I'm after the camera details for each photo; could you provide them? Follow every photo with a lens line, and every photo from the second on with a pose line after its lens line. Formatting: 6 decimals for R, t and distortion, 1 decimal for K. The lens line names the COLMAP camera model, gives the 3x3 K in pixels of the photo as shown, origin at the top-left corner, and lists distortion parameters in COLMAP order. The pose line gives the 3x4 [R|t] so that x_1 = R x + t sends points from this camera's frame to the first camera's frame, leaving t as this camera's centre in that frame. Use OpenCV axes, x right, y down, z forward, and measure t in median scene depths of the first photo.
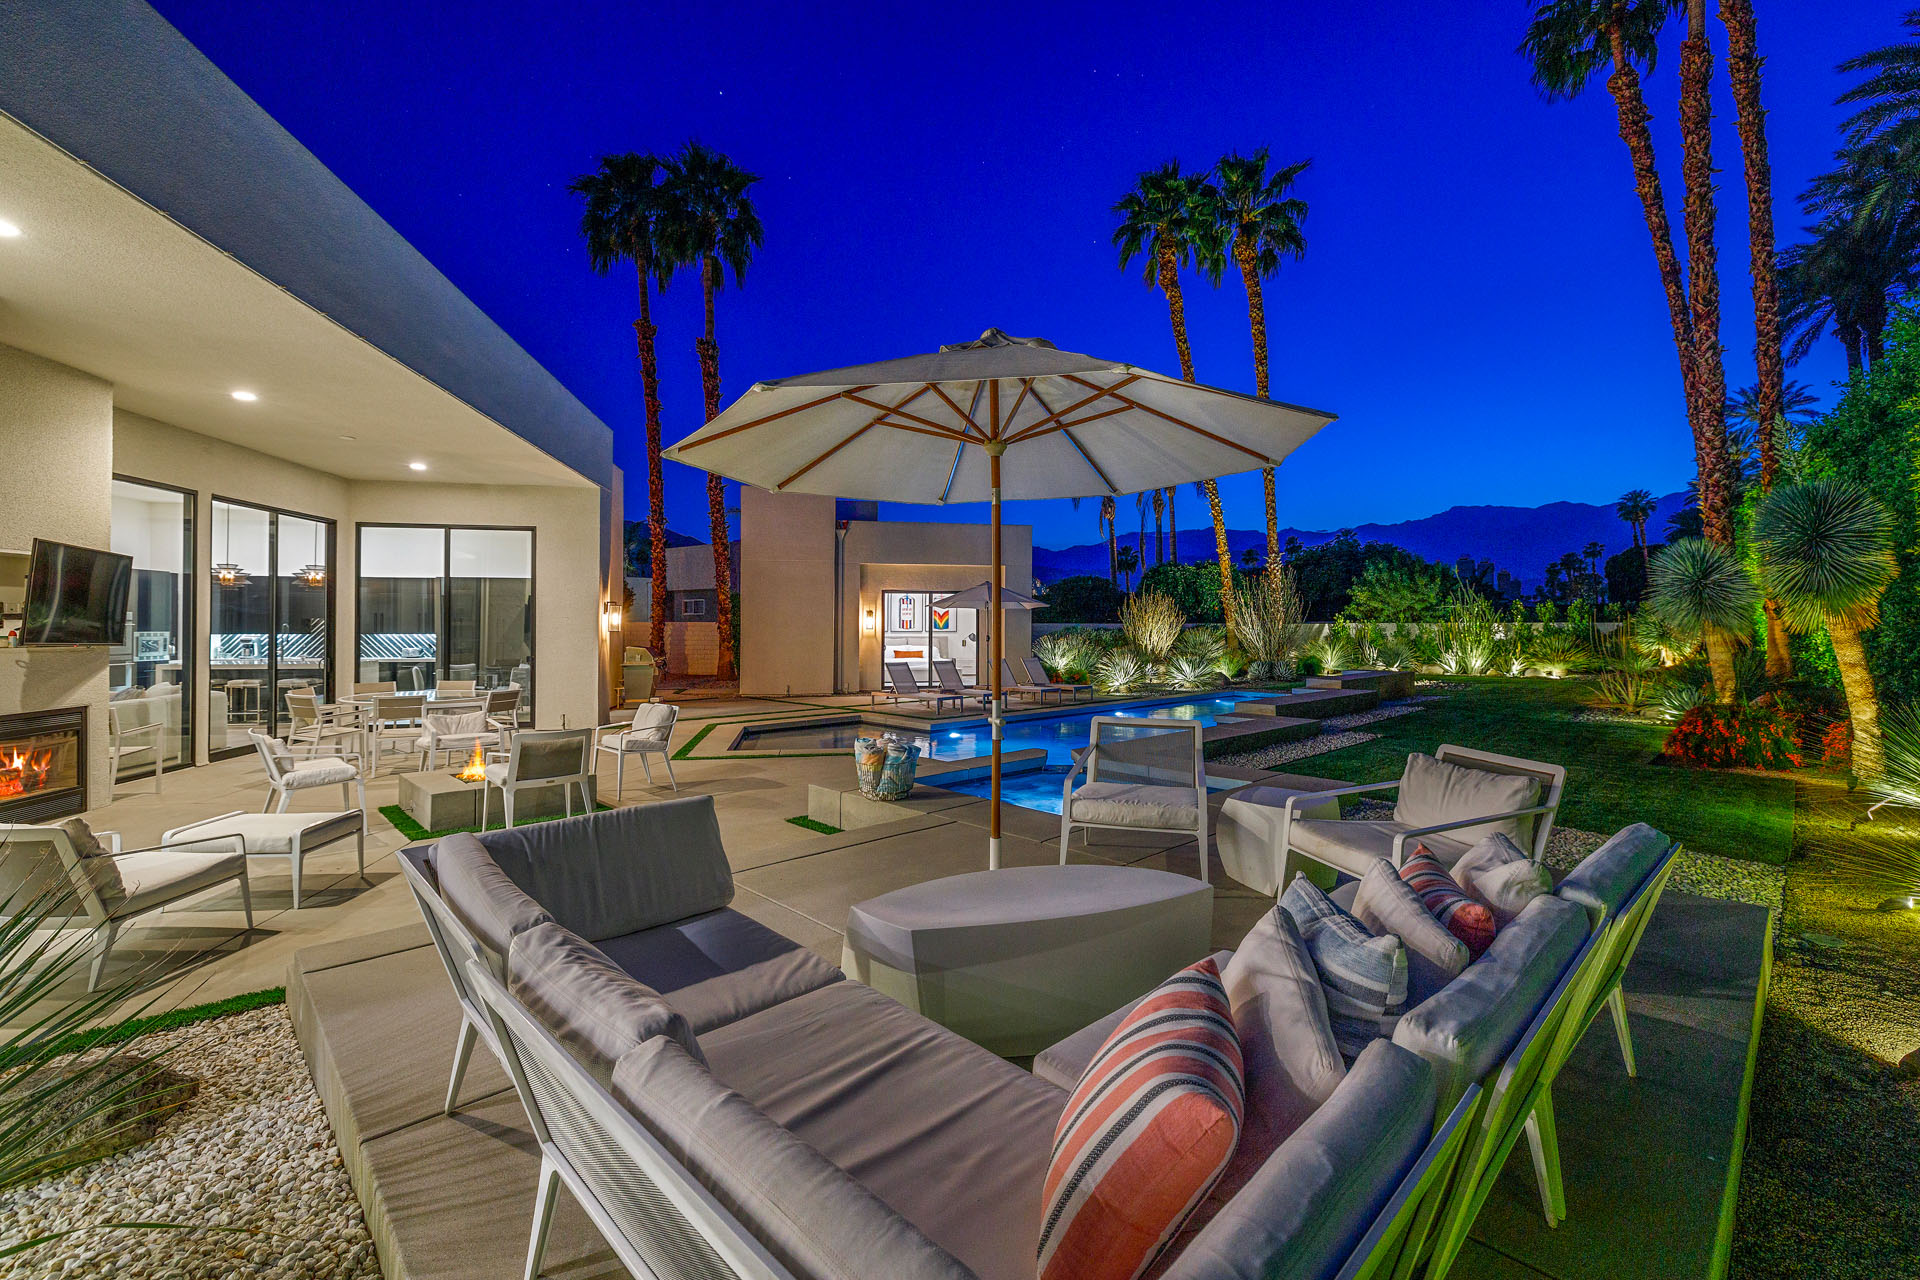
lens RADIAL K [[802.0, 0, 965.1], [0, 802.0, 621.2], [0, 0, 1]] dist [-0.000655, 0.000016]
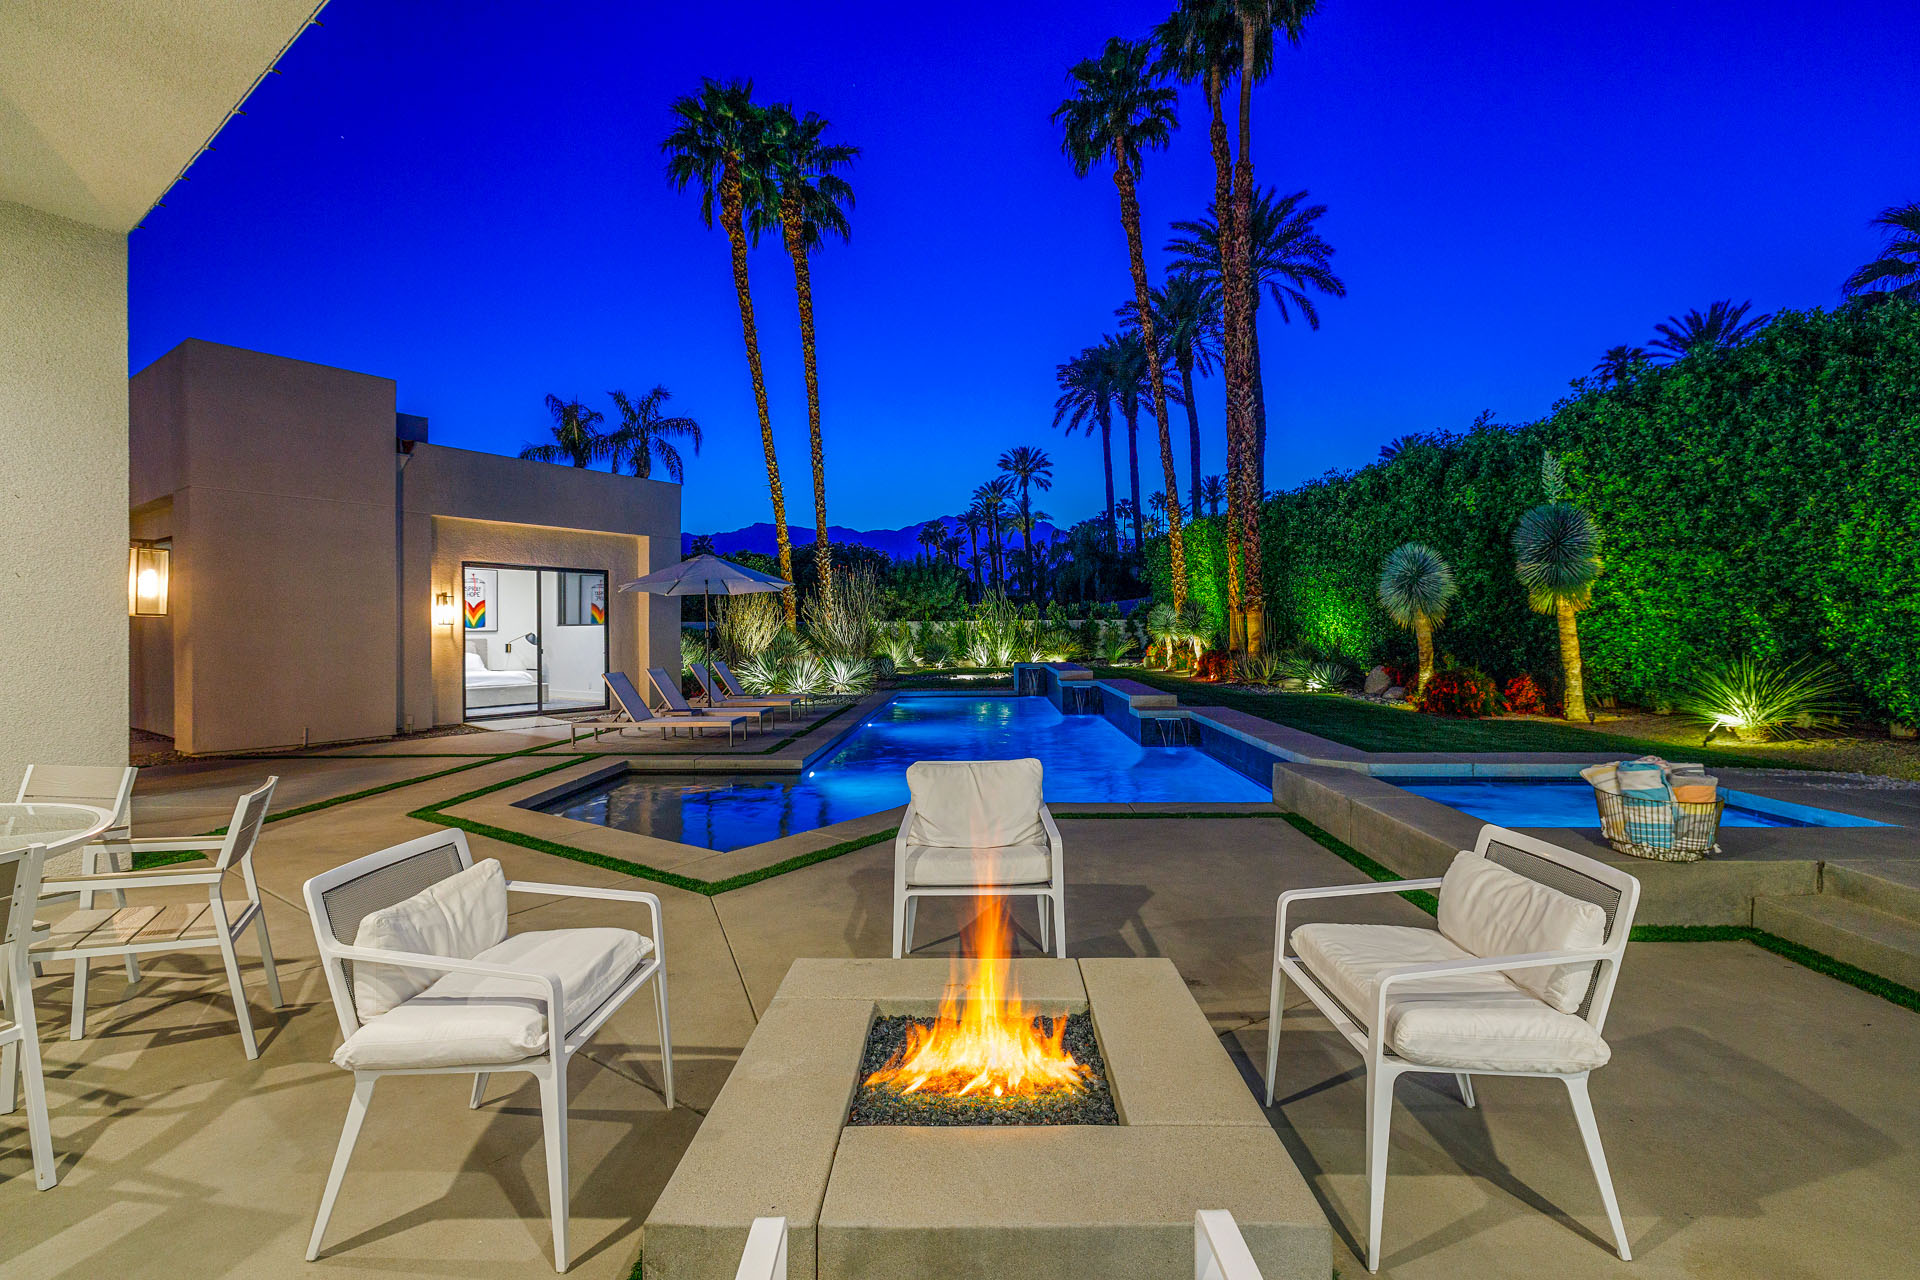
lens RADIAL K [[834.1, 0, 966.4], [0, 834.1, 638.6], [0, 0, 1]] dist [-0.013696, 0.003386]
pose [[0.707888, -0.014604, 0.706174, -0.251973], [0.004713, 0.999862, 0.015954, 0.010863], [-0.706309, -0.007965, 0.707859, 0.248358]]
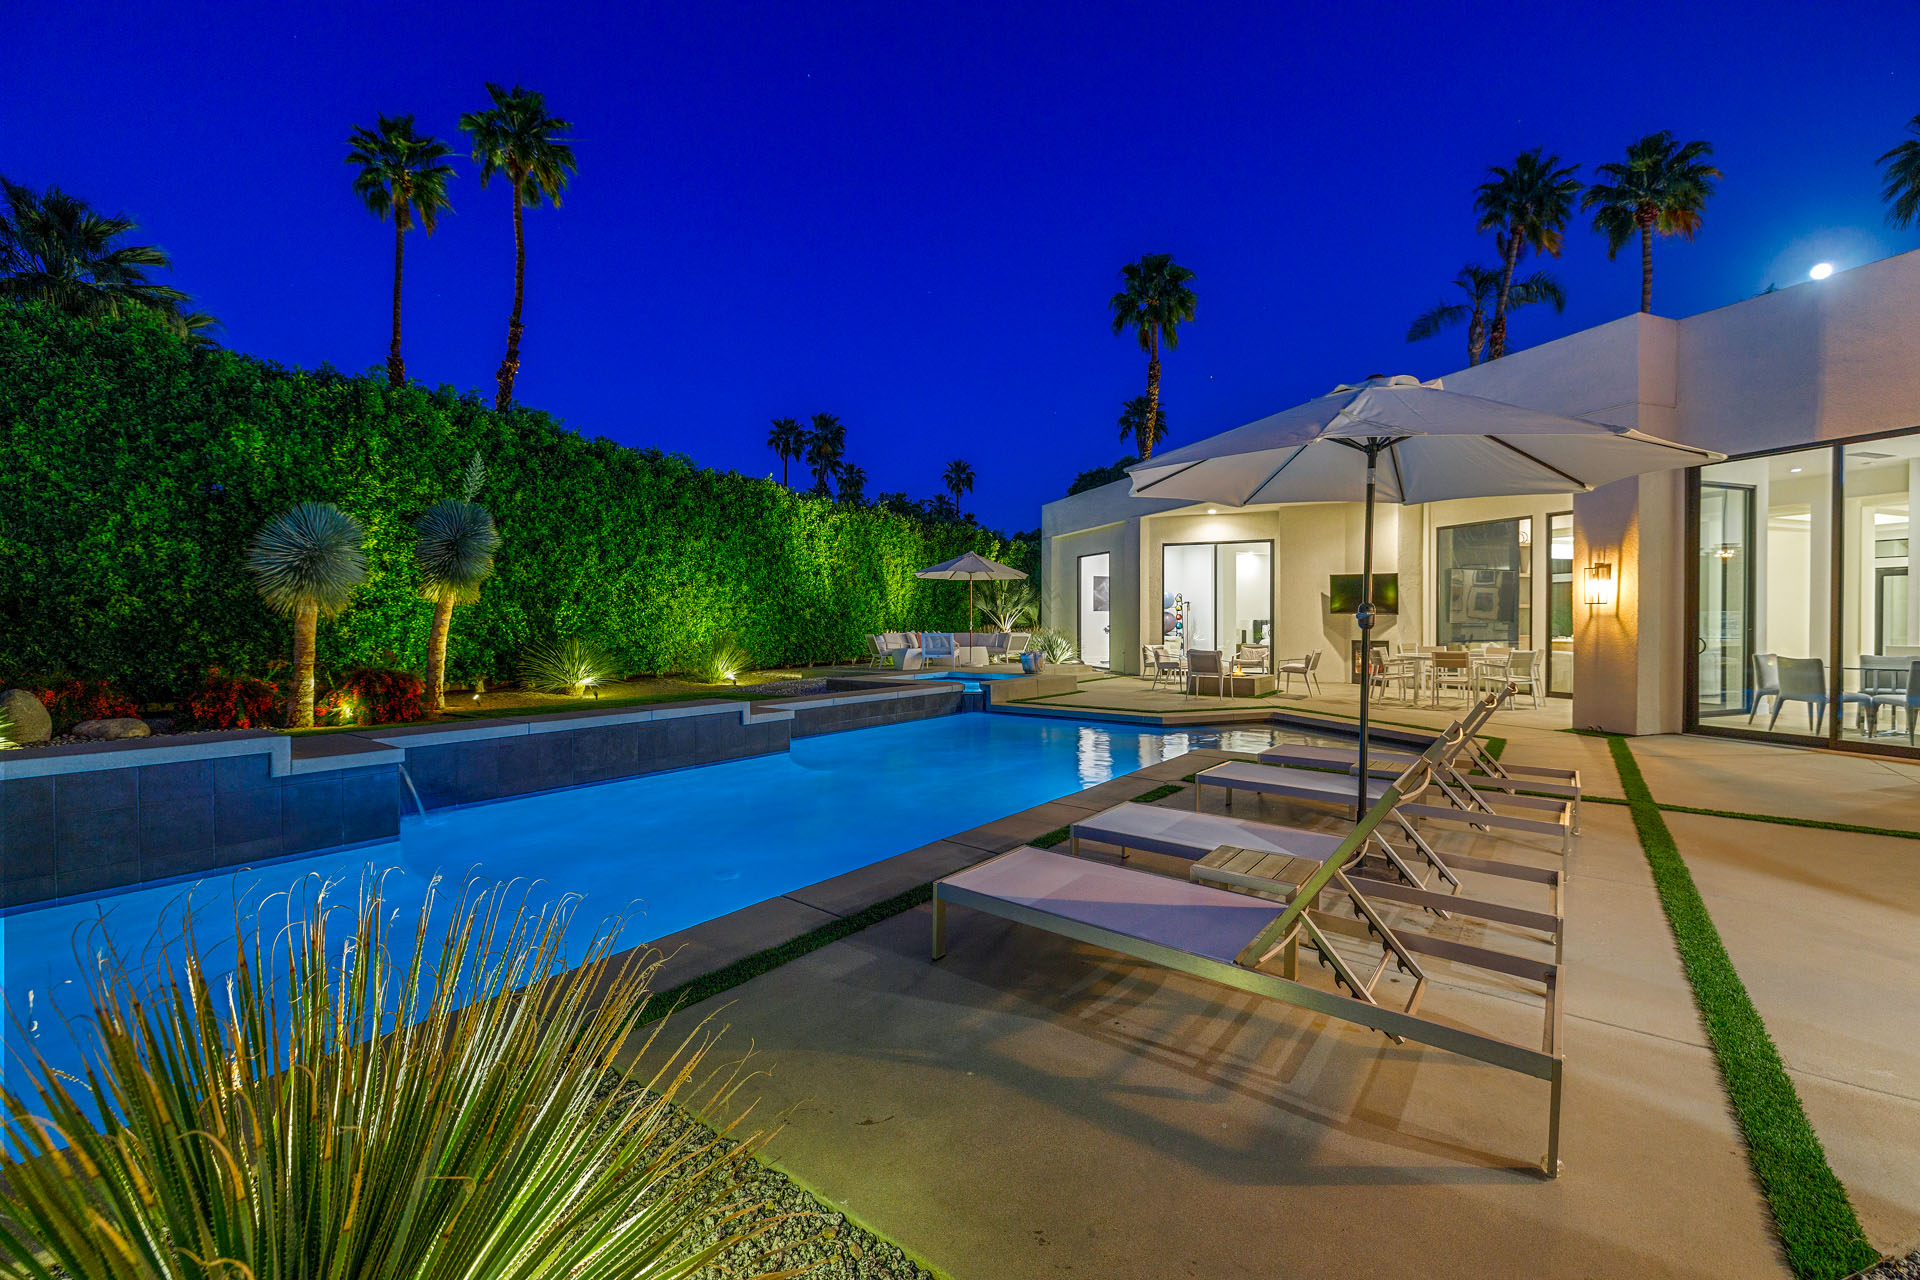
lens RADIAL K [[802.0, 0, 961.8], [0, 802.0, 629.8], [0, 0, 1]] dist [-0.000655, 0.000016]
pose [[-0.986136, 0.002621, -0.165918, 0.148310], [0.001523, 0.999976, 0.006747, 0.017534], [0.165931, 0.006400, -0.986117, 0.938559]]
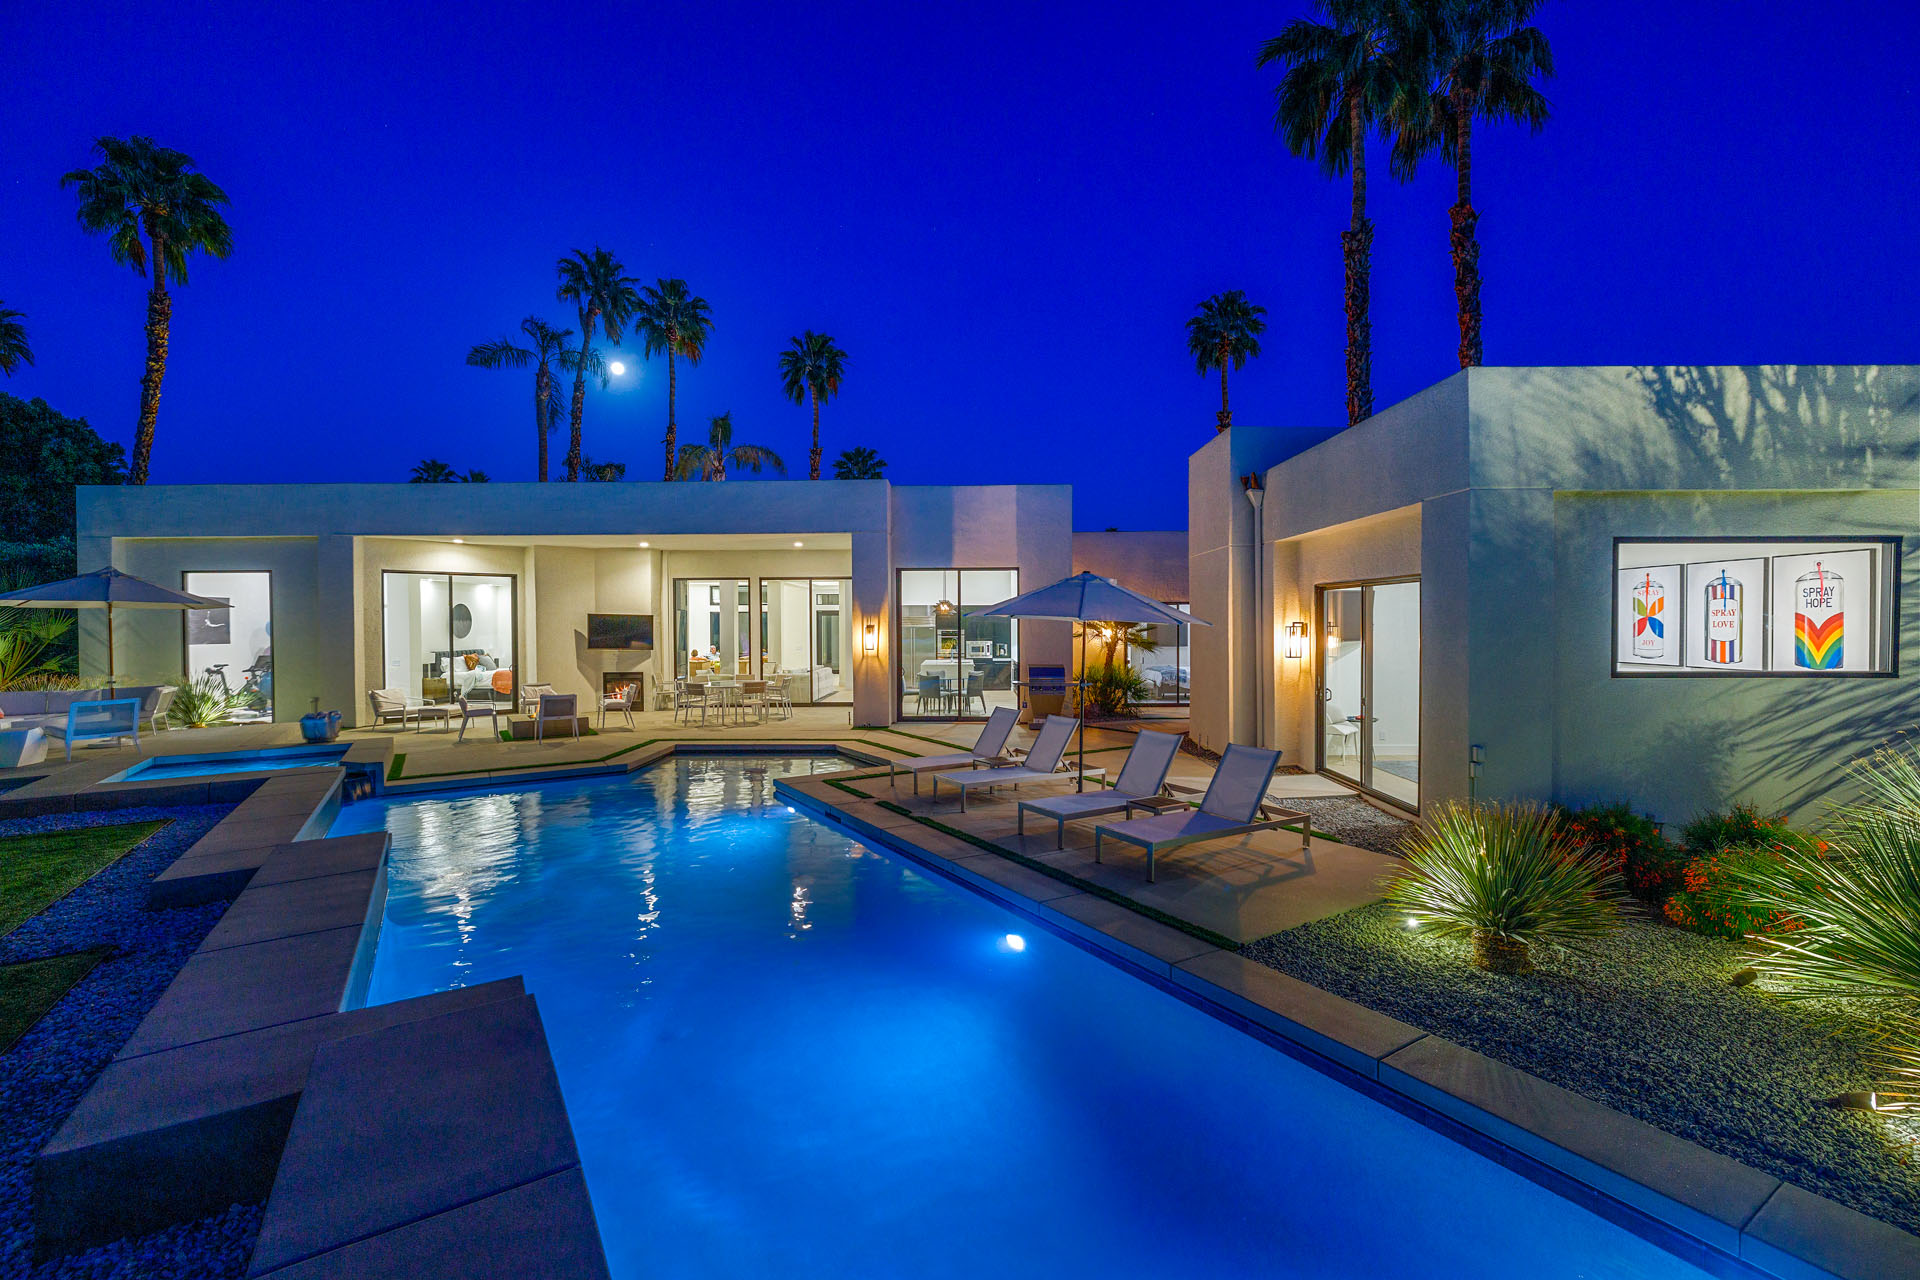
lens RADIAL K [[802.0, 0, 965.4], [0, 802.0, 633.2], [0, 0, 1]] dist [-0.000655, 0.000016]
pose [[-0.186356, 0.012064, -0.982408, 0.413956], [0.009291, 0.999902, 0.010517, -0.013492], [0.982438, -0.007168, -0.186450, 0.788063]]
